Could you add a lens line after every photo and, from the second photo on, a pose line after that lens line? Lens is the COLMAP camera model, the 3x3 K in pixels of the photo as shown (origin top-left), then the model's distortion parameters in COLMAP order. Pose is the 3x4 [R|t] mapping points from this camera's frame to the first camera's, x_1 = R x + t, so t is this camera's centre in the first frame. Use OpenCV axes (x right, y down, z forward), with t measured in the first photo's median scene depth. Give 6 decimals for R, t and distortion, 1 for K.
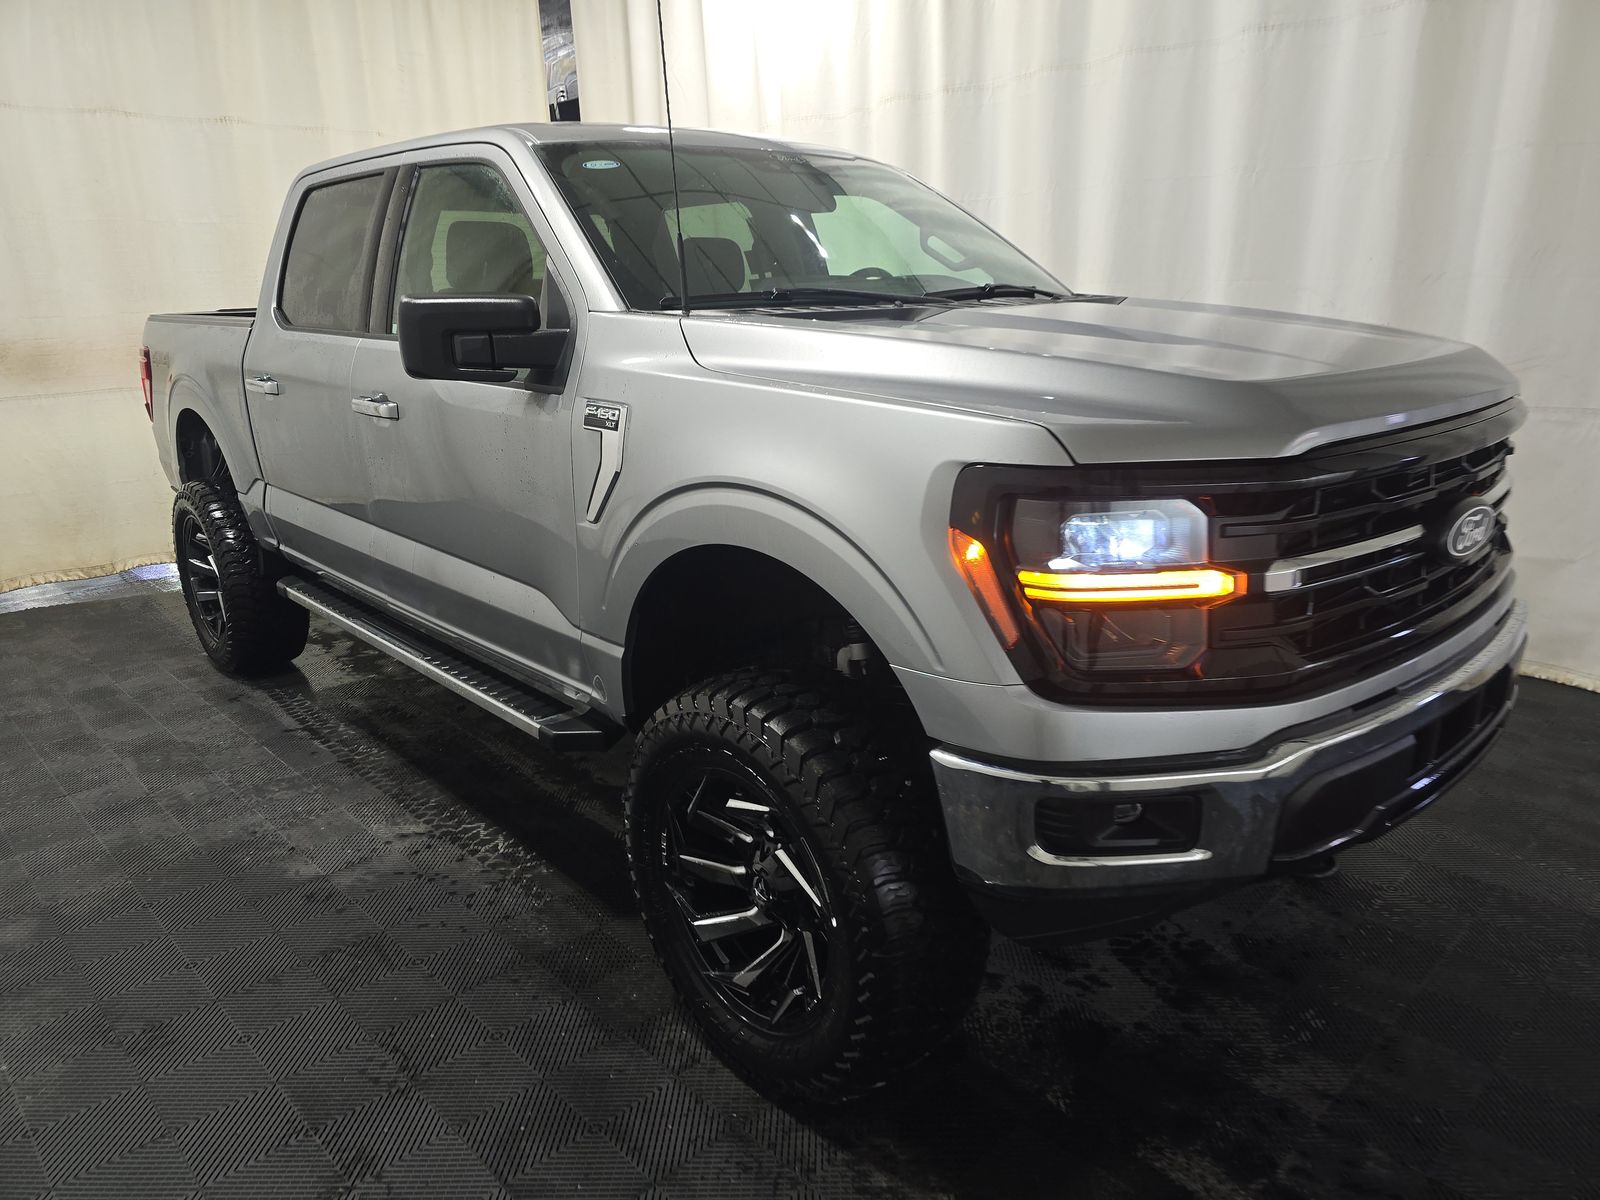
lens RADIAL K [[1079.7, 0, 809.8], [0, 1079.7, 596.8], [0, 0, 1]] dist [-0.002679, -0.004198]
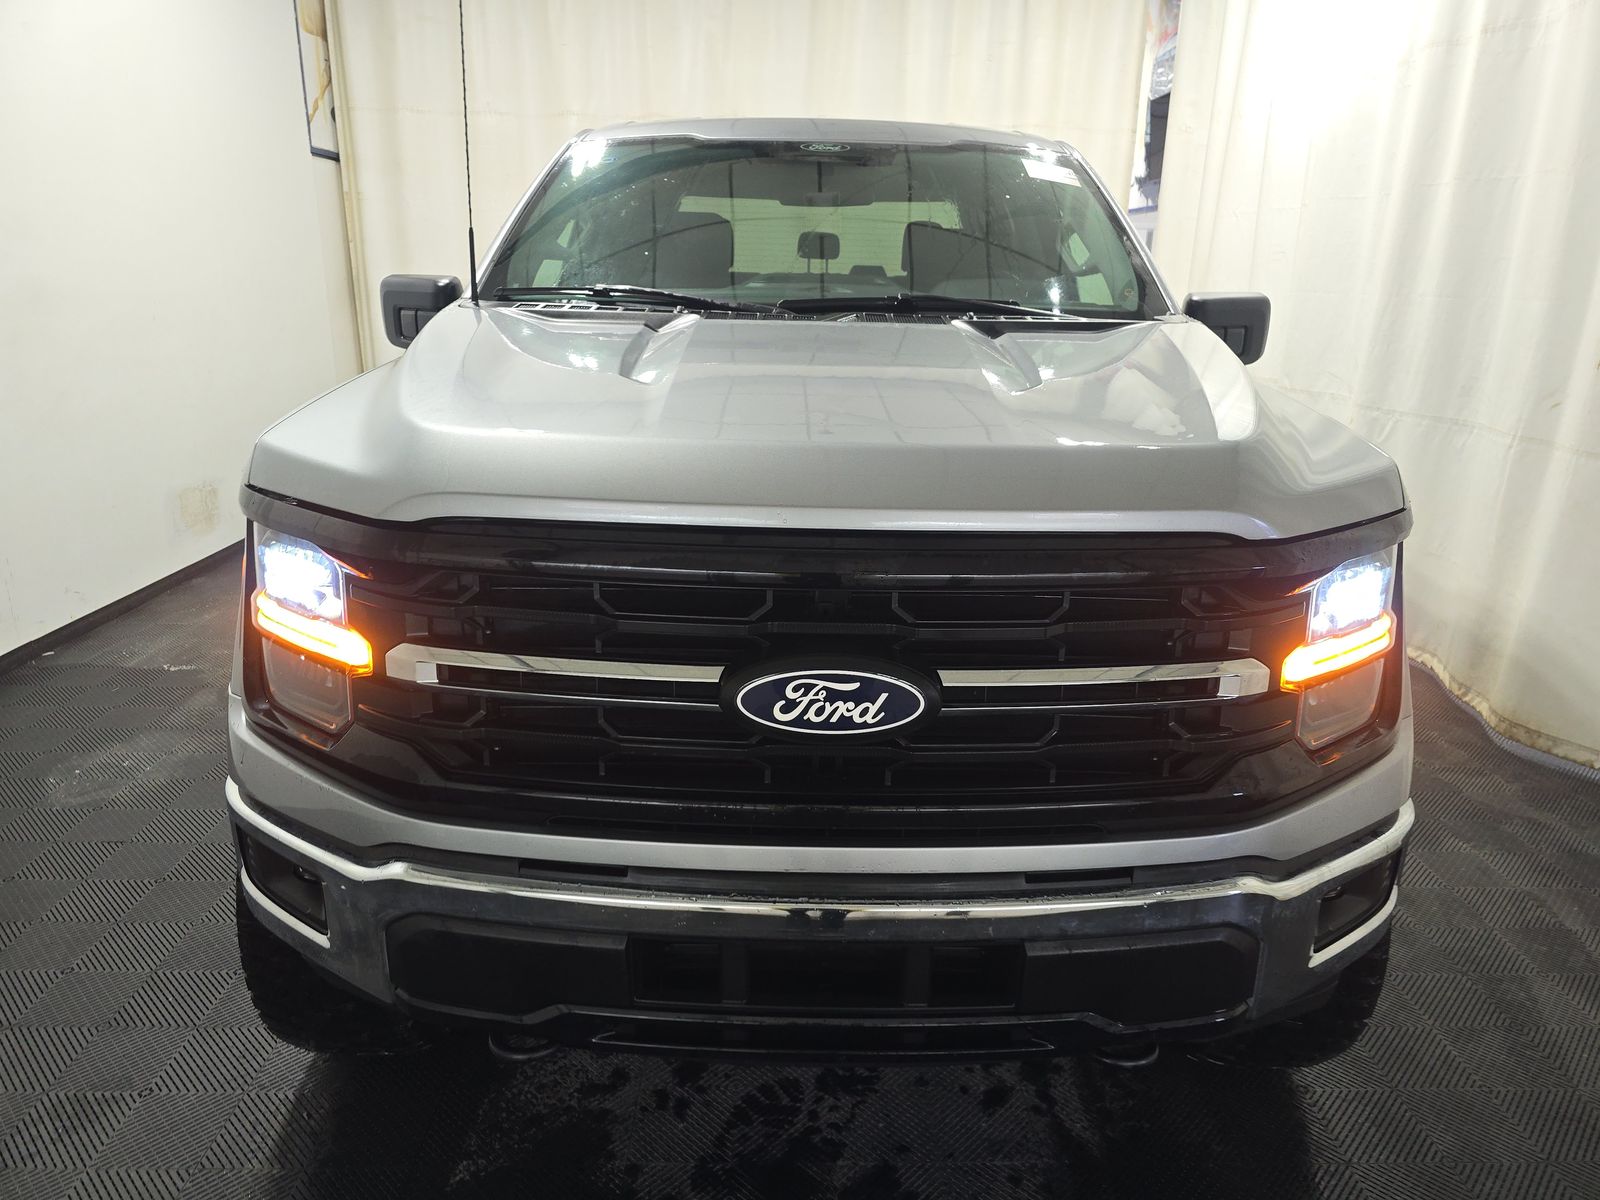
lens RADIAL K [[1079.7, 0, 809.8], [0, 1079.7, 596.8], [0, 0, 1]] dist [-0.002679, -0.004198]
pose [[0.734284, 0.227780, -0.639486, 1.028263], [-0.217549, 0.971300, 0.096171, -0.187293], [0.643039, 0.068503, 0.762764, 0.491209]]
